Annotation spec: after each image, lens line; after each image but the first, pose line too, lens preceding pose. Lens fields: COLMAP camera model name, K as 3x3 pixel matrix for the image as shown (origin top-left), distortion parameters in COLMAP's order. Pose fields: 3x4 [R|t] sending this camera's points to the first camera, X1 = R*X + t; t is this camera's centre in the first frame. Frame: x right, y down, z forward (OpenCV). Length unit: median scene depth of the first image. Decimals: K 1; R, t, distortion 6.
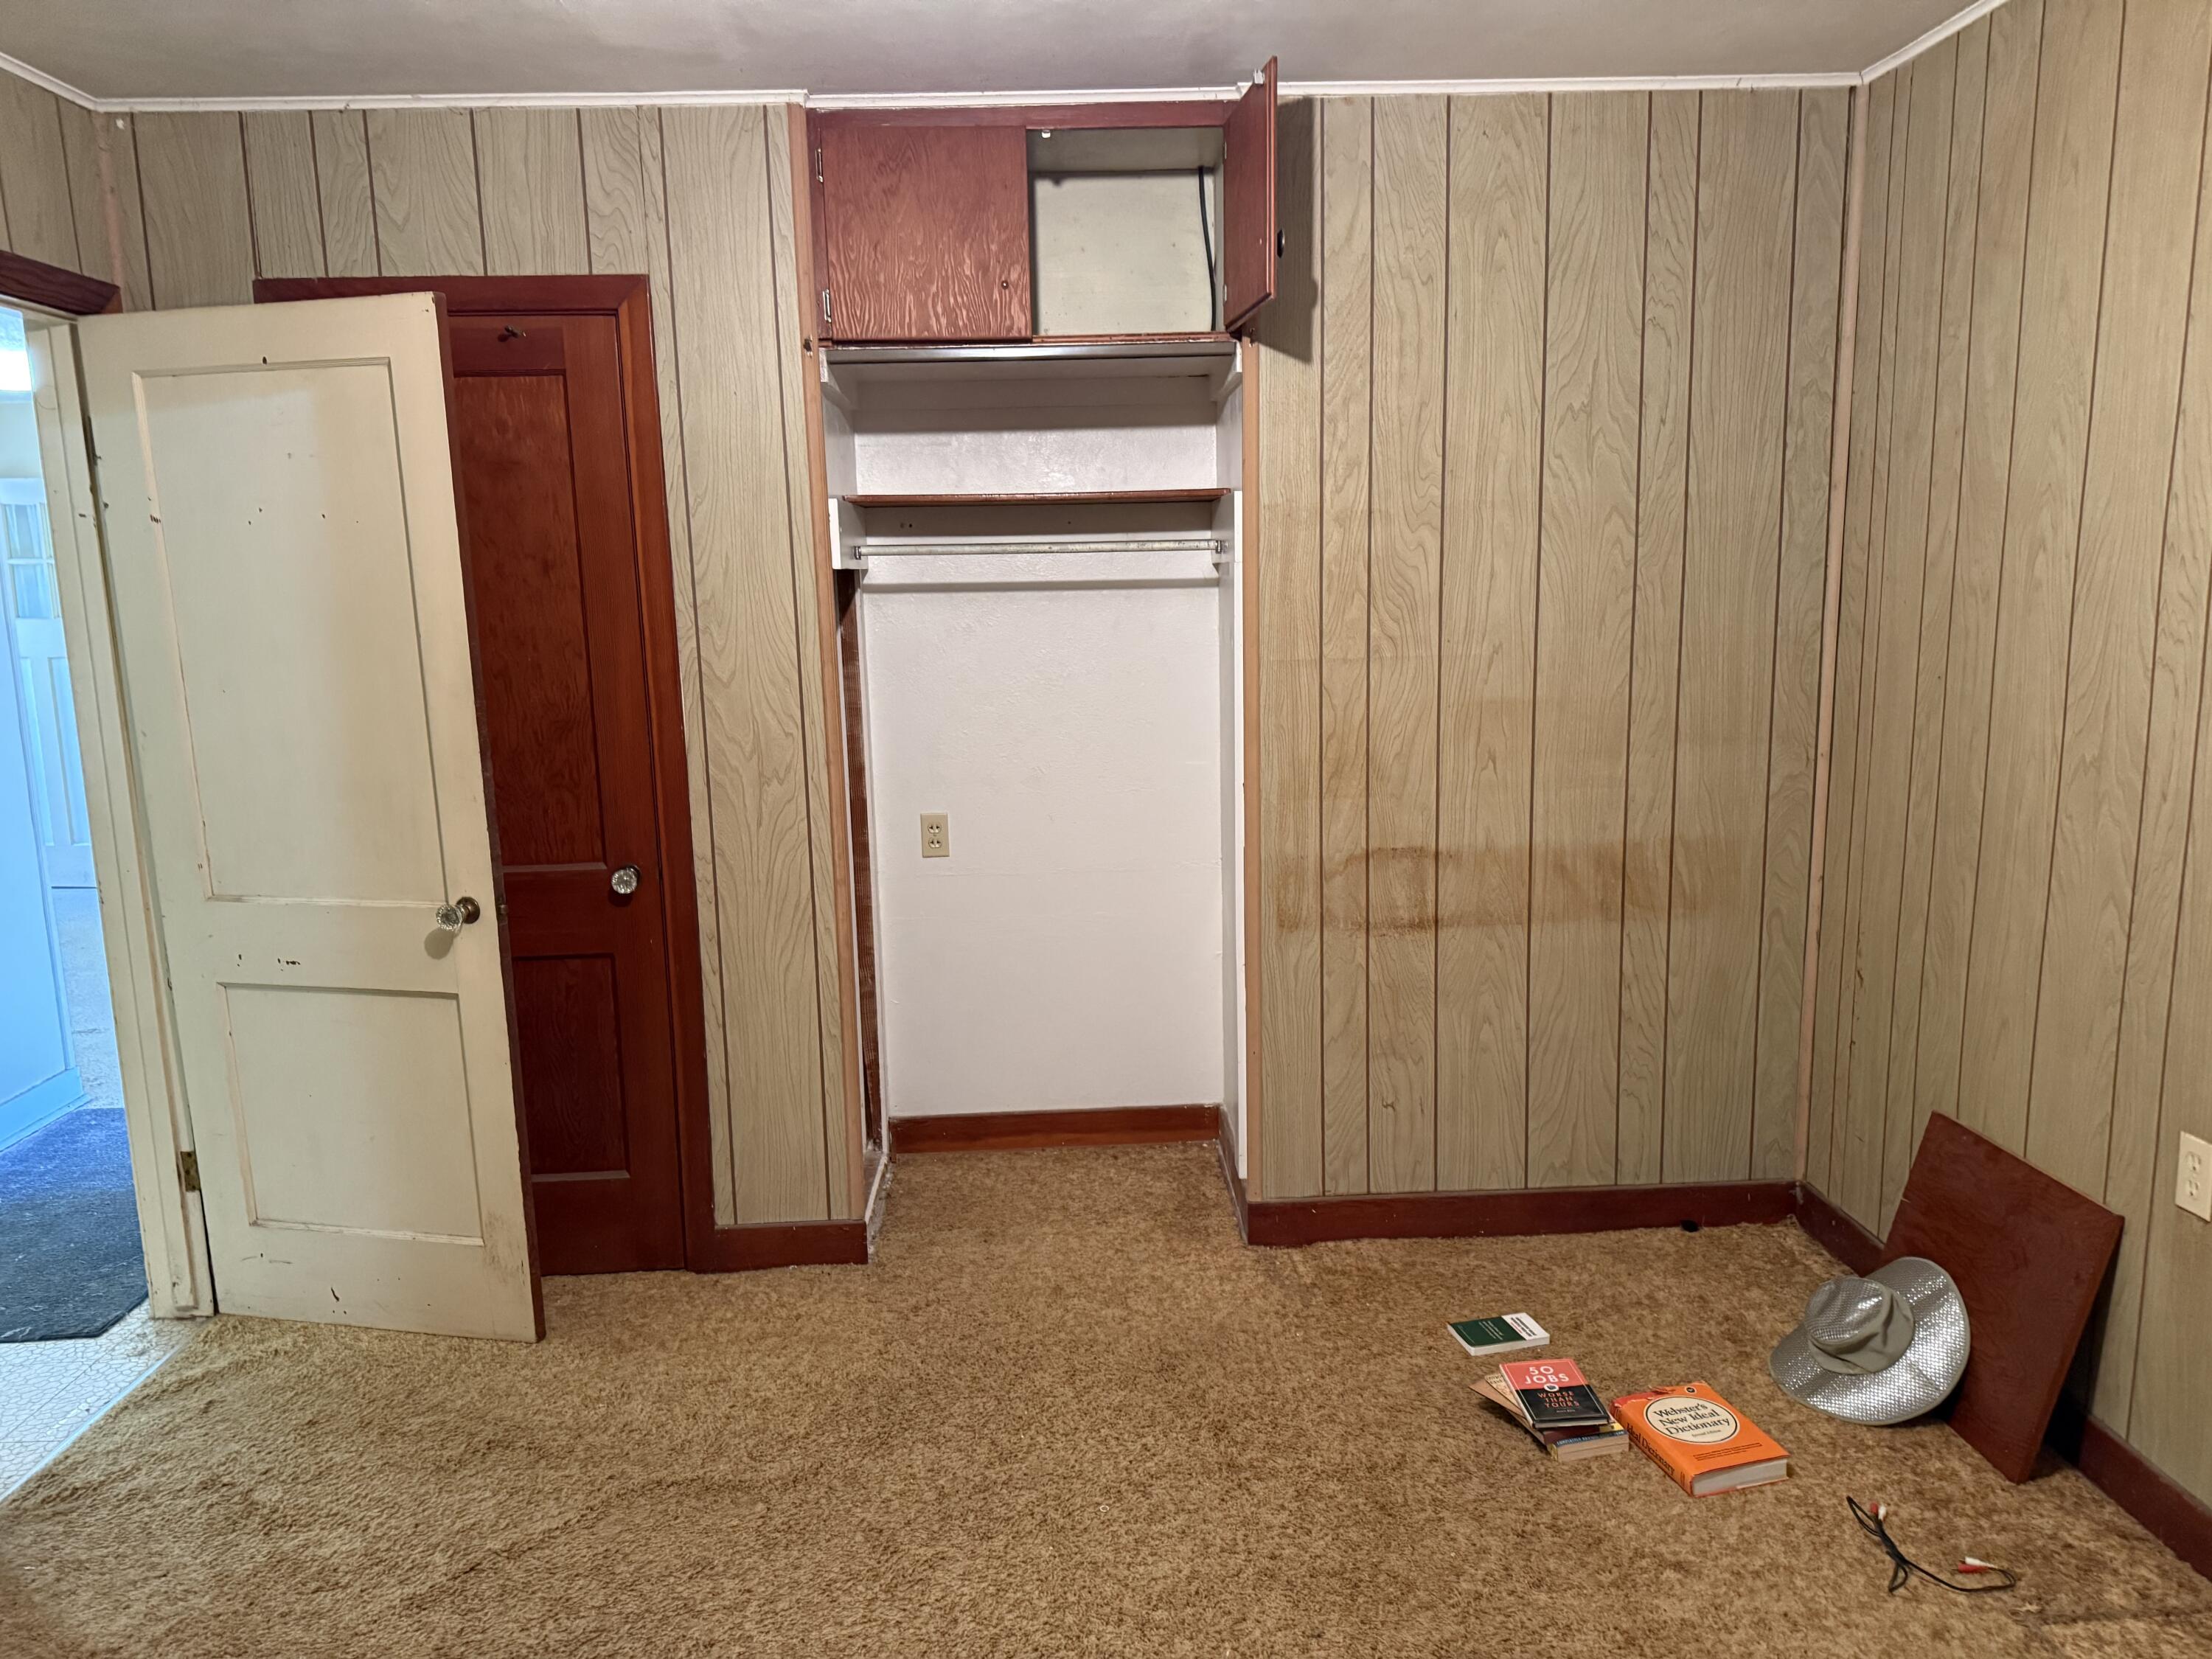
lens RADIAL K [[1572.4, 0, 1107.2], [0, 1572.4, 839.6], [0, 0, 1]] dist [0.002014, -0.001764]
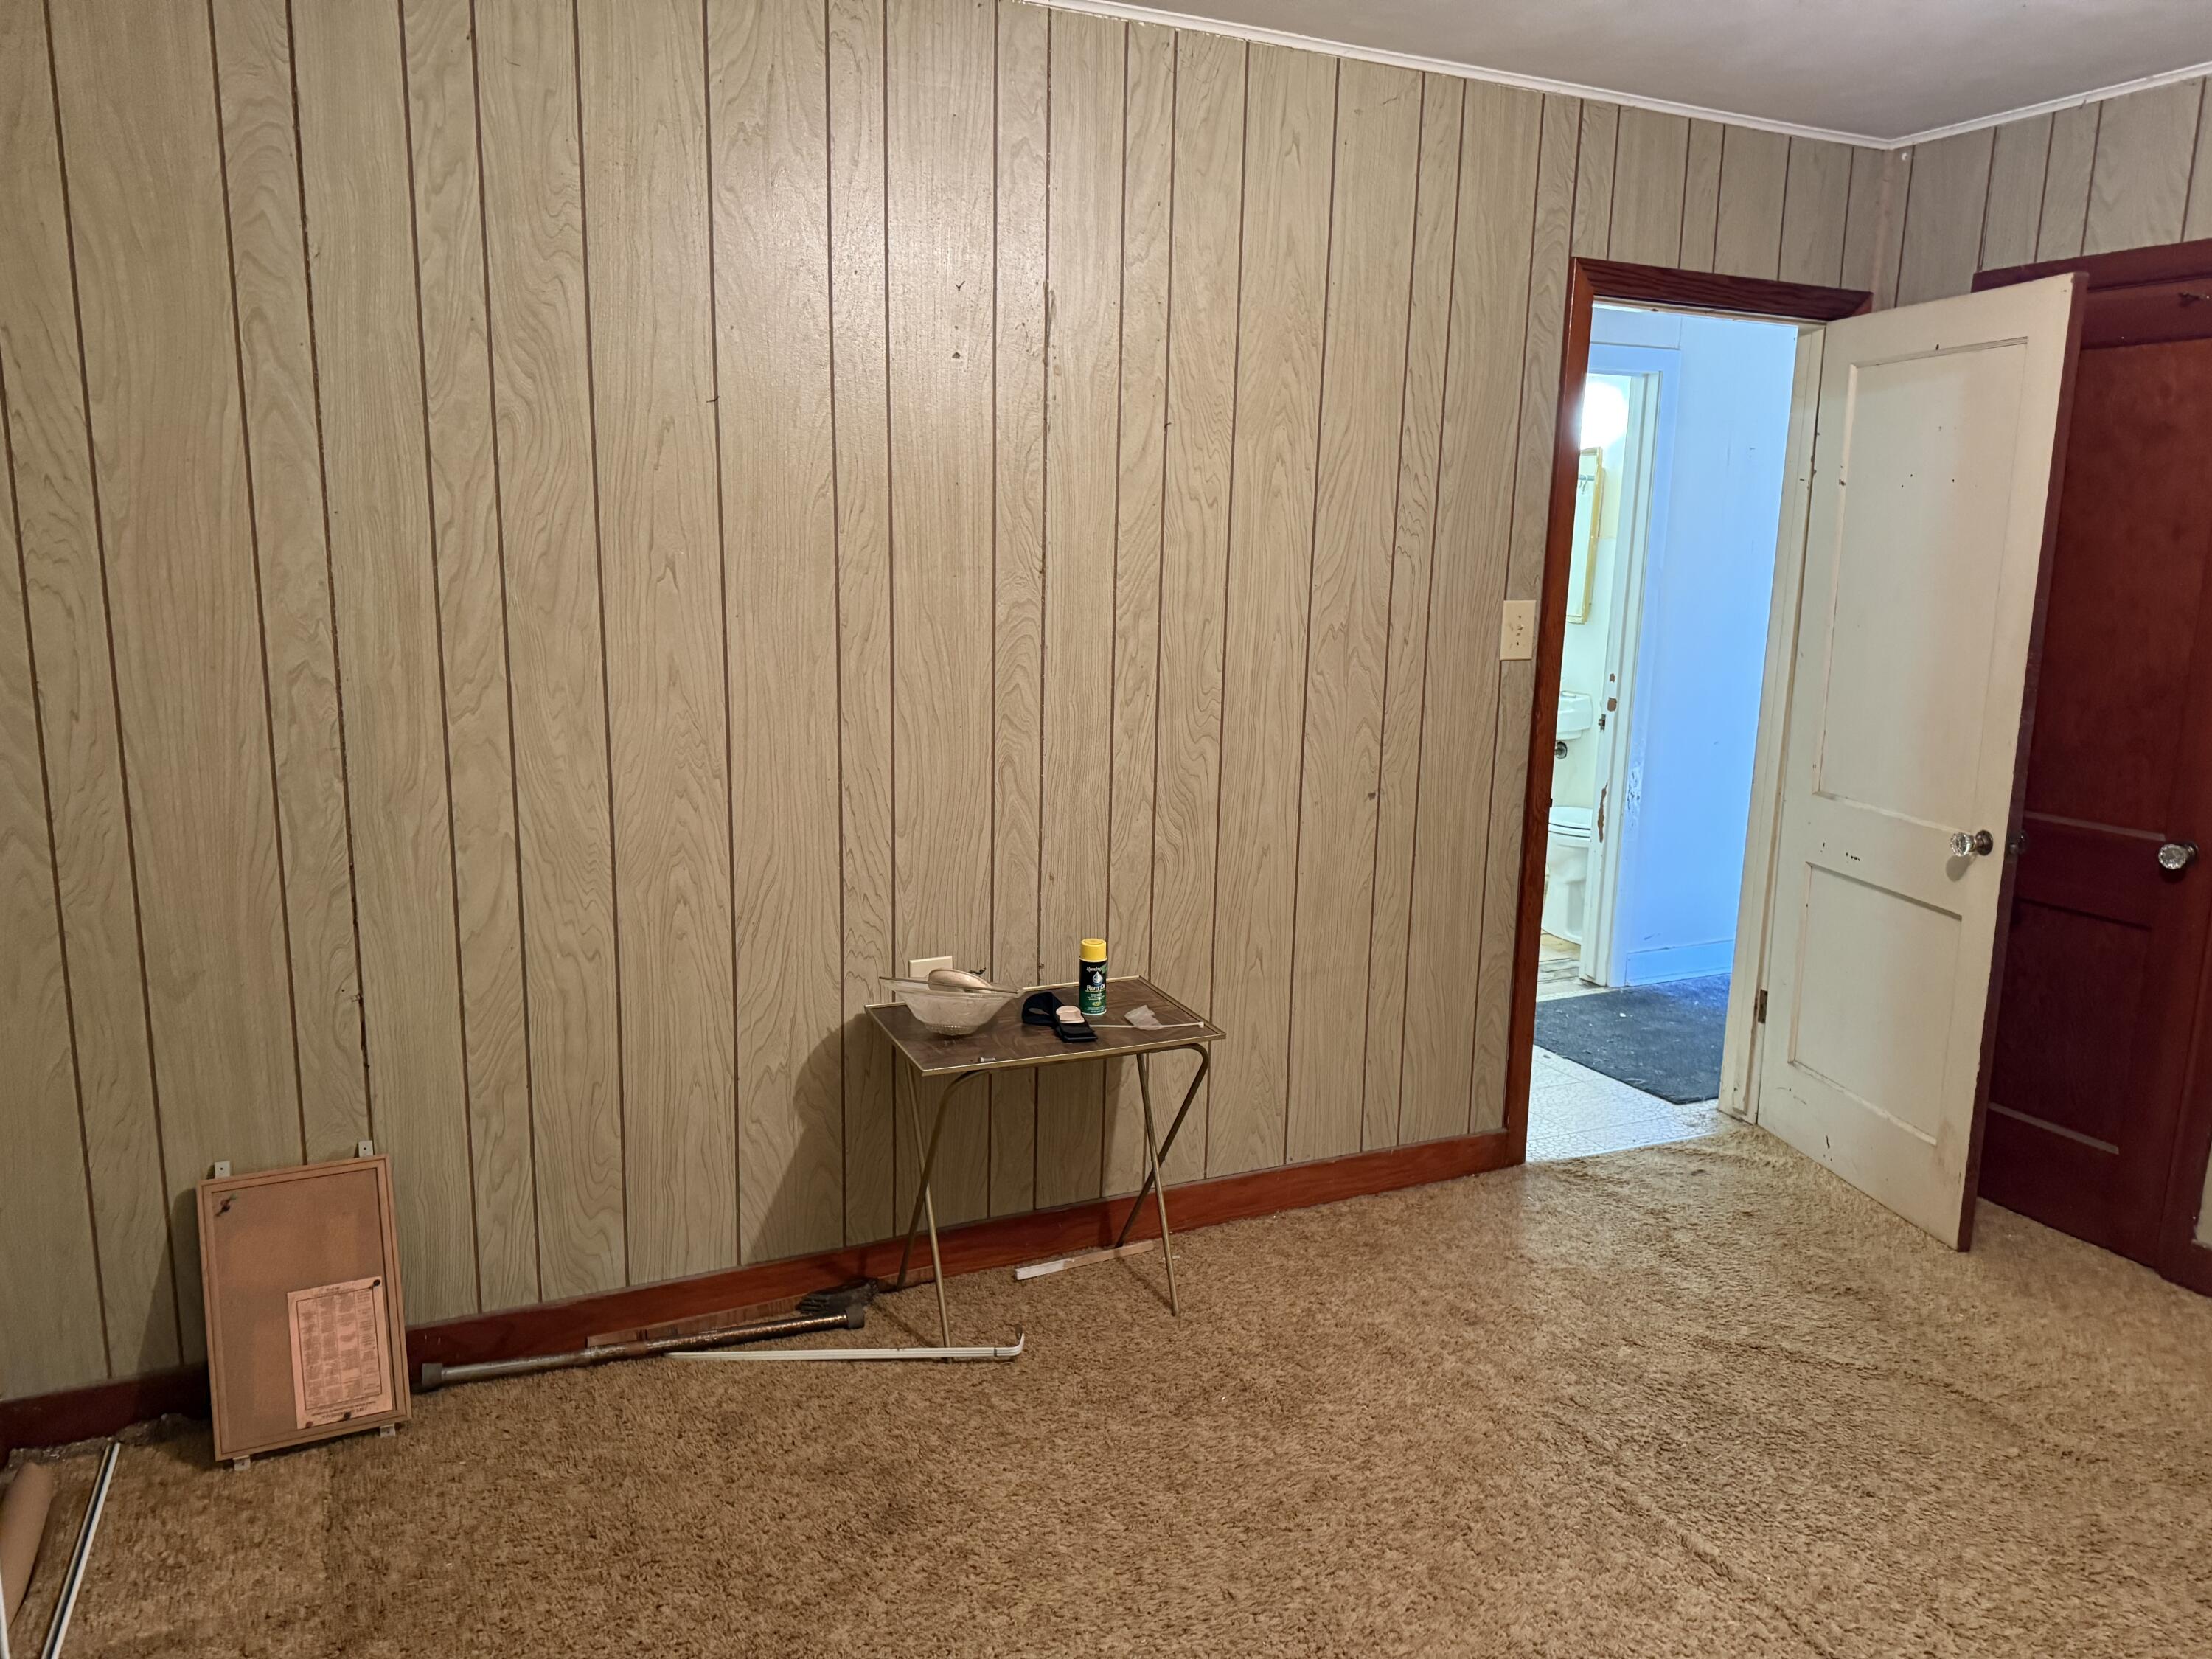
lens RADIAL K [[1572.4, 0, 1107.2], [0, 1572.4, 839.6], [0, 0, 1]] dist [0.002014, -0.001764]
pose [[0.388718, 0.207496, -0.897688, 0.336764], [-0.184904, 0.972058, 0.144619, -0.002705], [0.902612, 0.109770, 0.416223, -0.006127]]
